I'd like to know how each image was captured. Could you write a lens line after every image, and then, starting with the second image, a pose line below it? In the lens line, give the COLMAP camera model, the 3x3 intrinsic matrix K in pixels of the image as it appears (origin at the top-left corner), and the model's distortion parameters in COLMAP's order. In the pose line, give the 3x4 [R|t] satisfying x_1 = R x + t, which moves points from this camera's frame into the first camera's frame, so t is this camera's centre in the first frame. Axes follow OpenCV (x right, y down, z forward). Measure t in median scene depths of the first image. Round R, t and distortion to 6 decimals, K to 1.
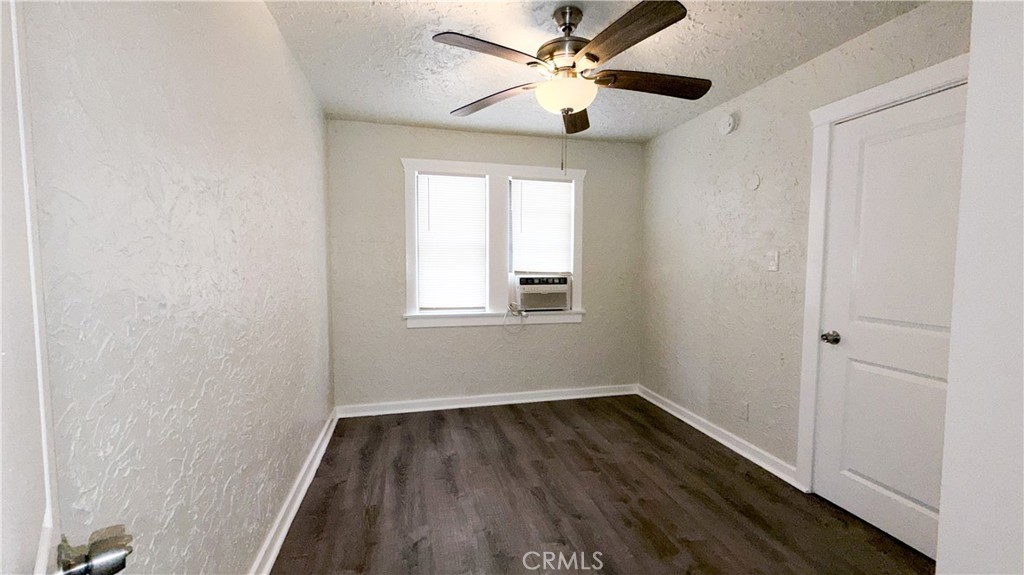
lens RADIAL K [[405.7, 0, 514.3], [0, 405.7, 285.2], [0, 0, 1]] dist [-0.000052, 0.000125]
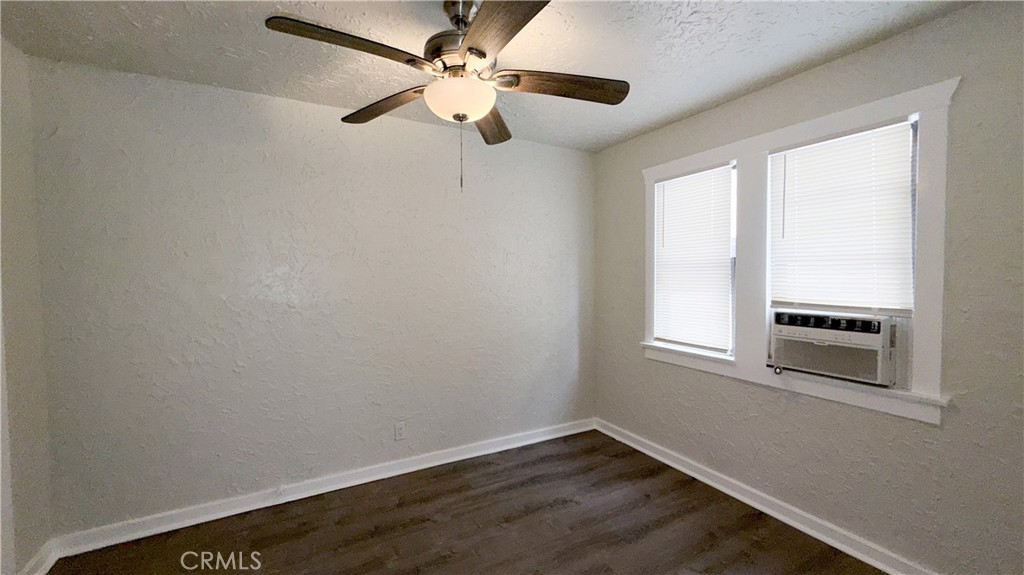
lens RADIAL K [[405.7, 0, 513.8], [0, 405.7, 291.0], [0, 0, 1]] dist [-0.000052, 0.000125]
pose [[0.258823, 0.028934, -0.965491, 0.500762], [-0.054005, 0.998421, 0.015444, -0.038546], [0.964414, 0.048144, 0.259977, 0.464775]]
